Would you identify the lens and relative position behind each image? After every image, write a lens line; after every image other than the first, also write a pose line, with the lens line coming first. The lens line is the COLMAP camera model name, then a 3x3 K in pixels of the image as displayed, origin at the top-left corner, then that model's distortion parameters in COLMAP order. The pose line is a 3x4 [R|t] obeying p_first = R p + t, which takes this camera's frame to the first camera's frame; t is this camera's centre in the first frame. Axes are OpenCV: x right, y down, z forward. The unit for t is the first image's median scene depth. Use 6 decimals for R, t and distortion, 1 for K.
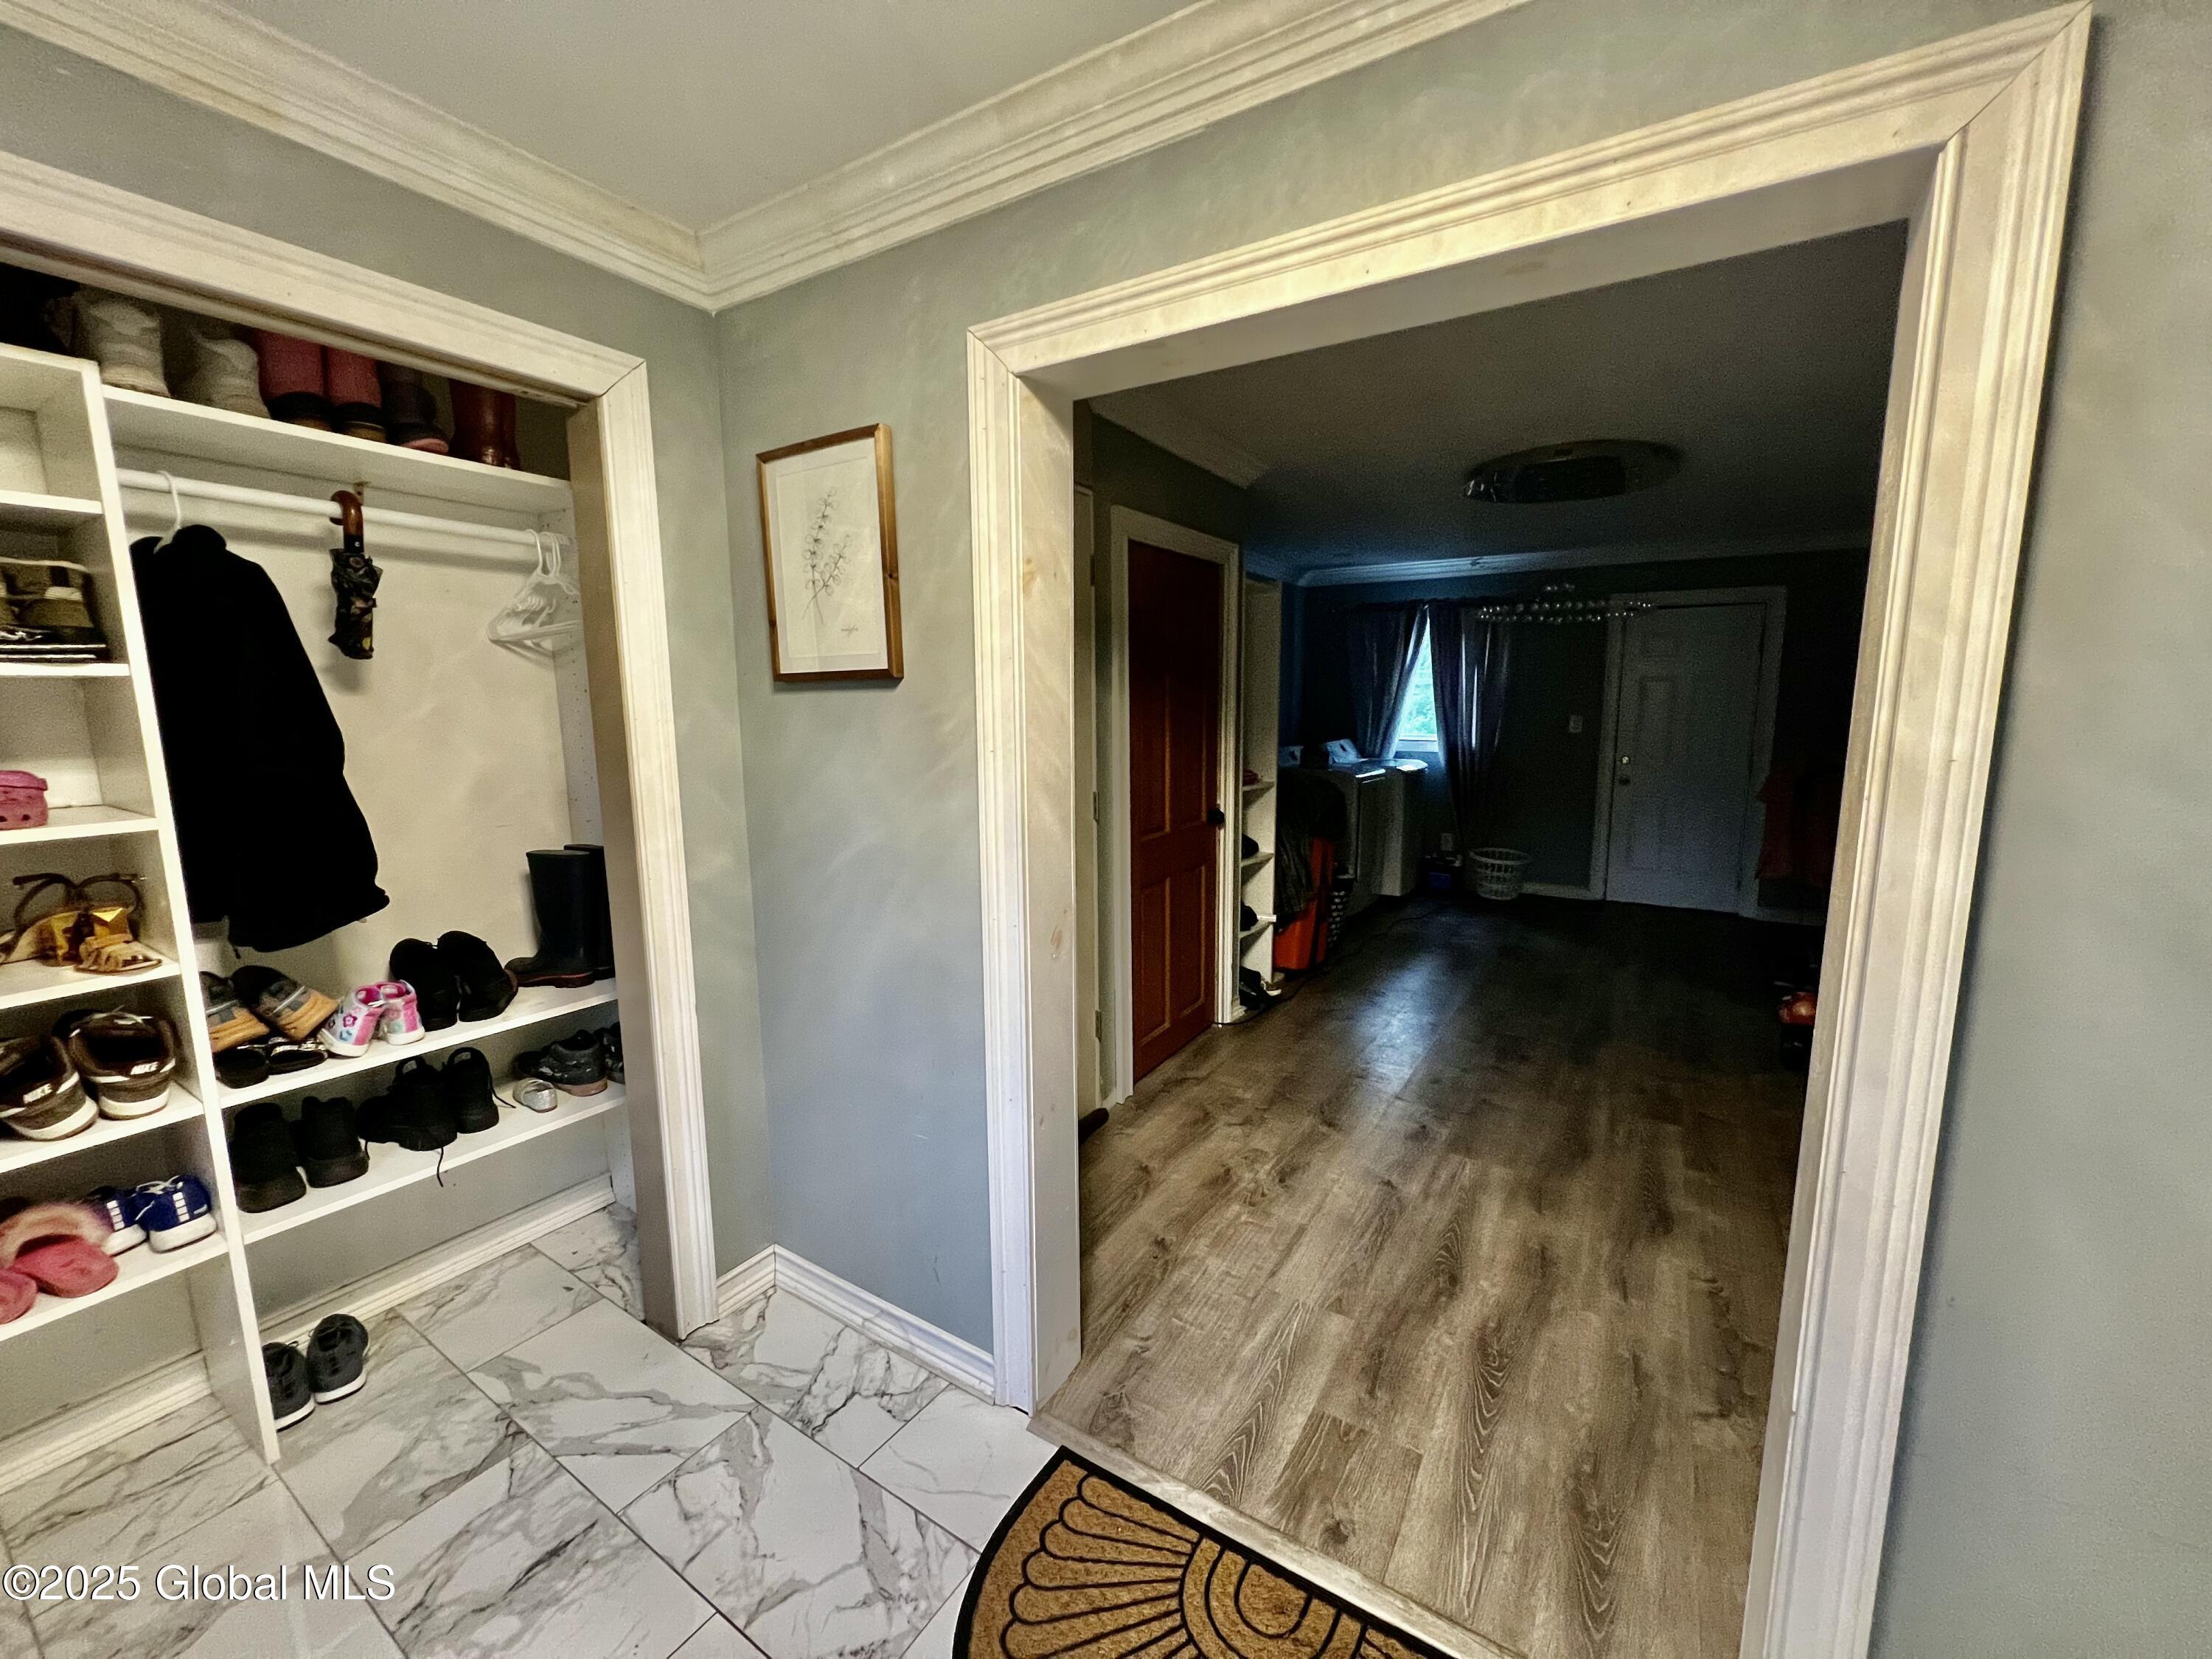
lens RADIAL K [[886.9, 0, 1102.0], [0, 886.9, 834.2], [0, 0, 1]] dist [-0.005608, 0.000062]
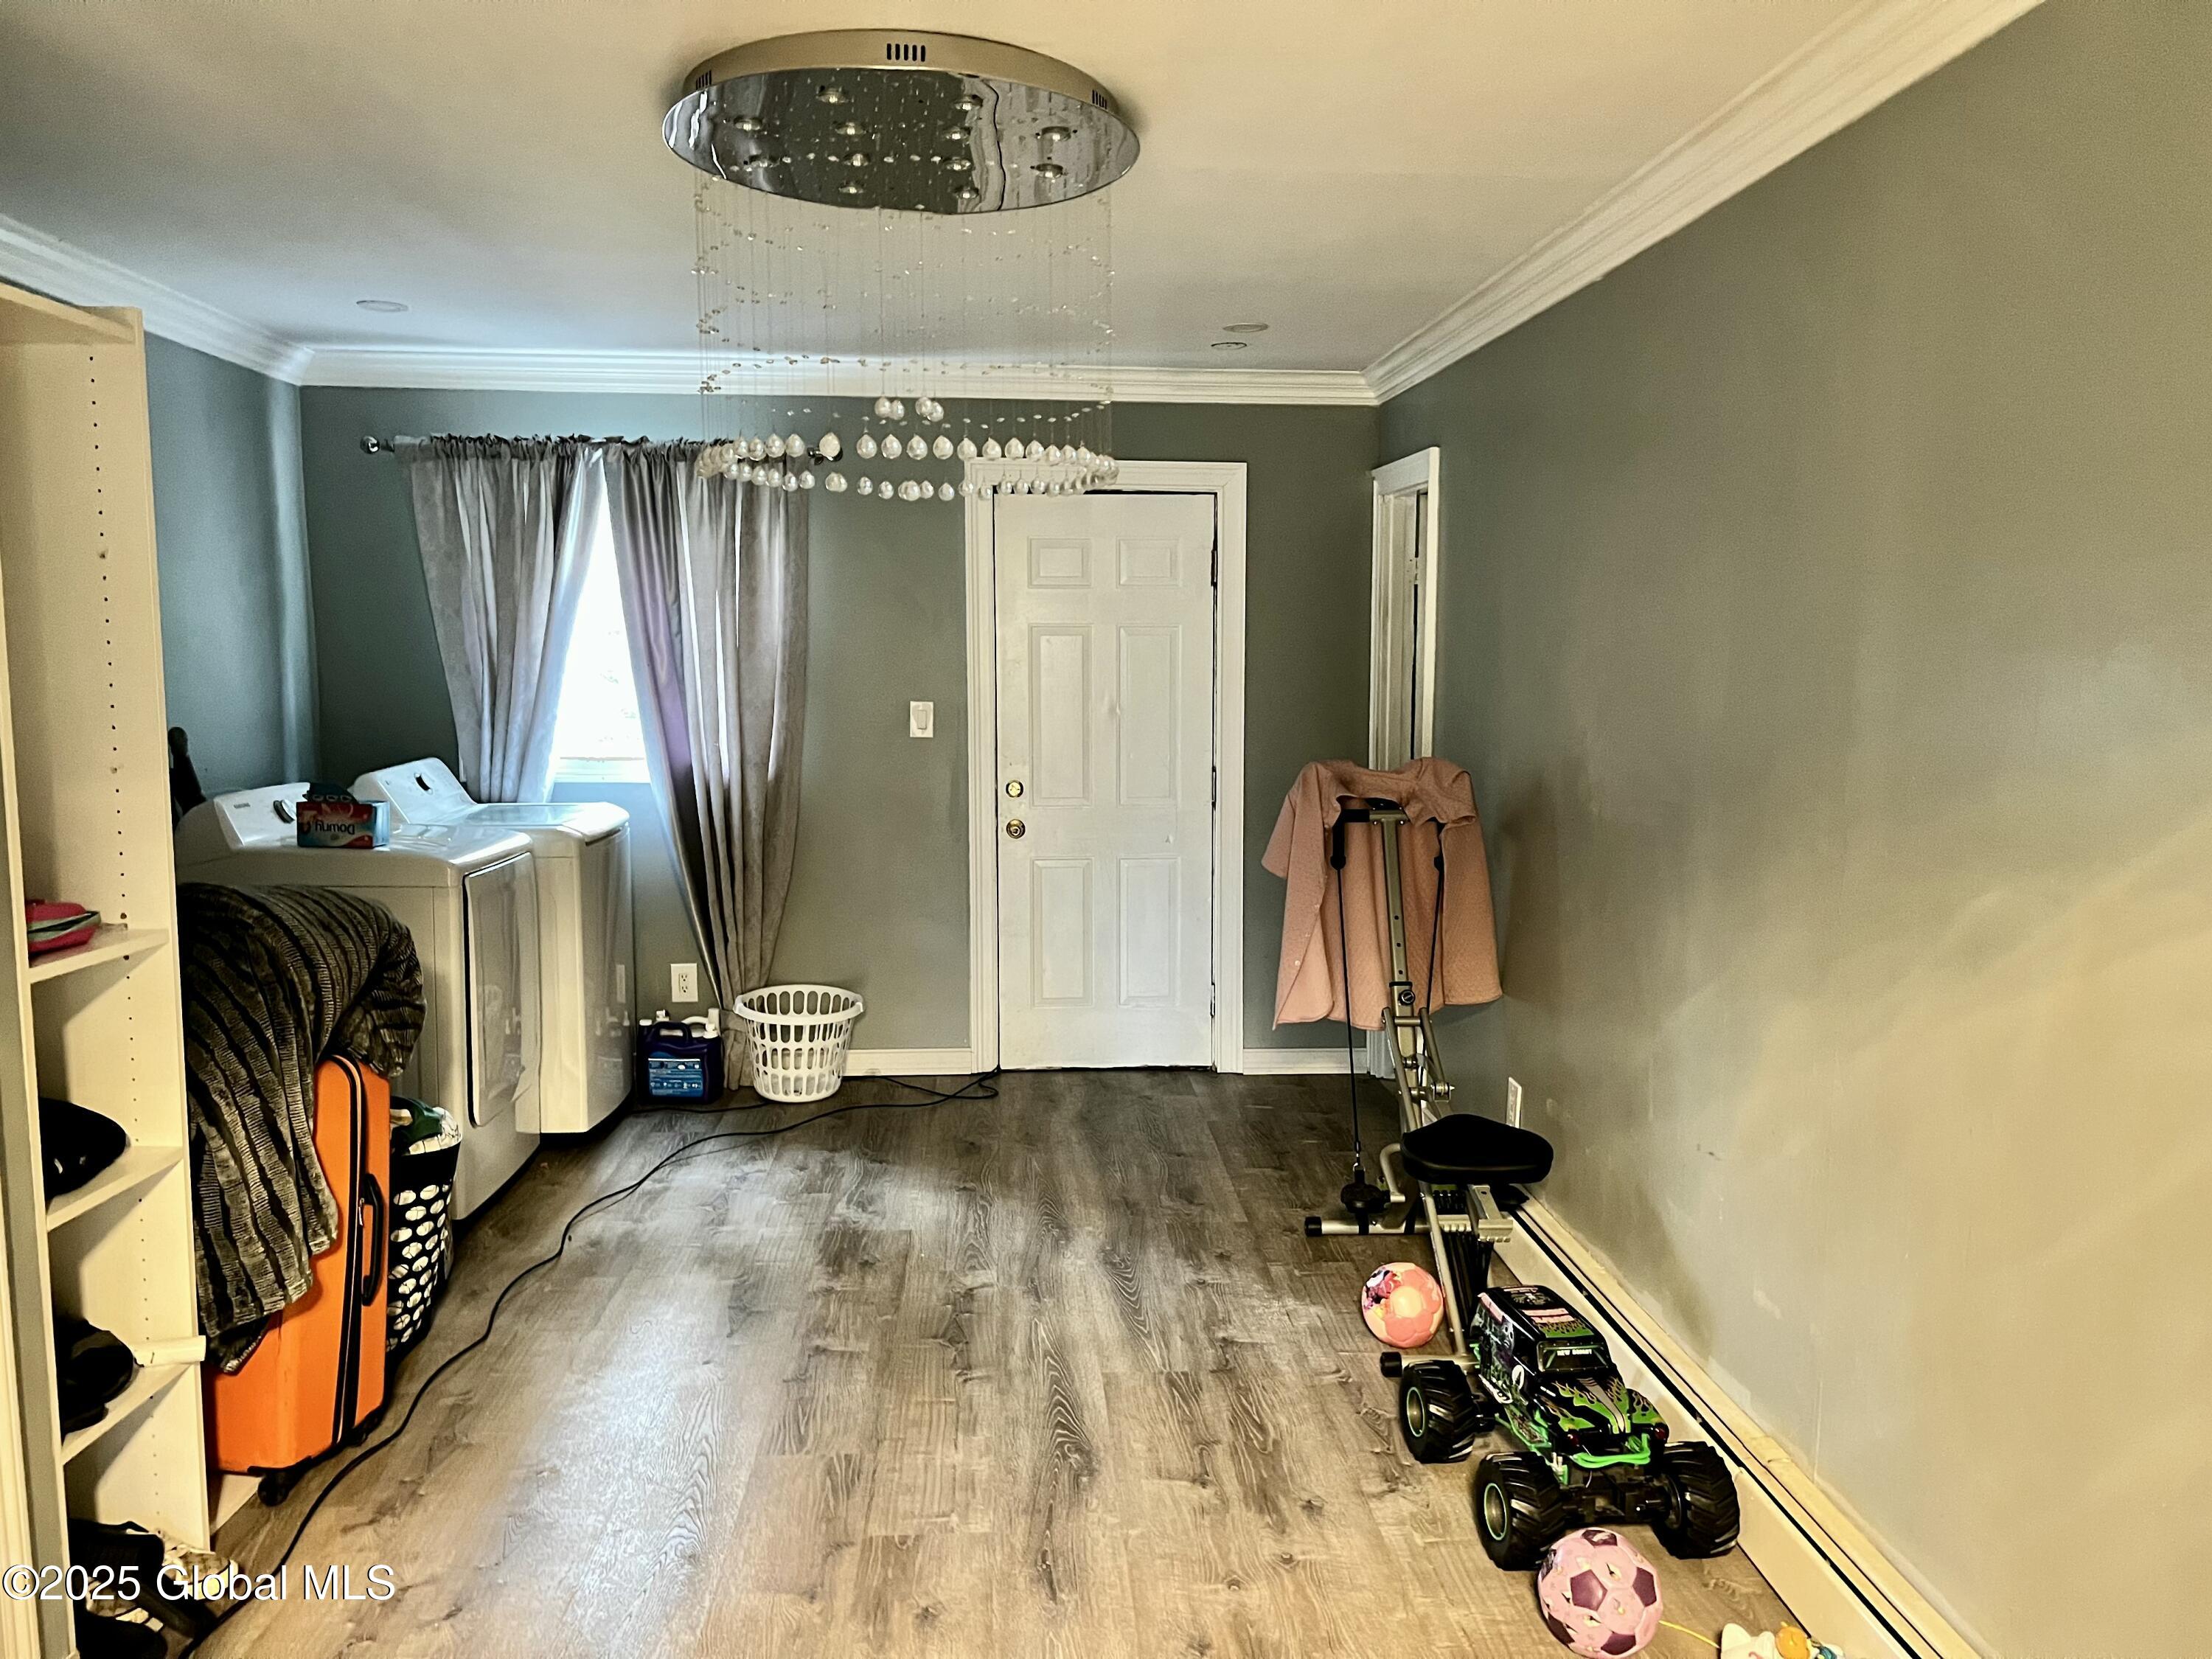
lens RADIAL K [[1701.4, 0, 1106.0], [0, 1701.4, 829.5], [0, 0, 1]] dist [0.093043, -0.091775]
pose [[0.811418, -0.052444, 0.582109, 0.073591], [0.081415, 0.996398, -0.023719, -0.035834], [-0.578768, 0.066638, 0.812765, 0.197839]]
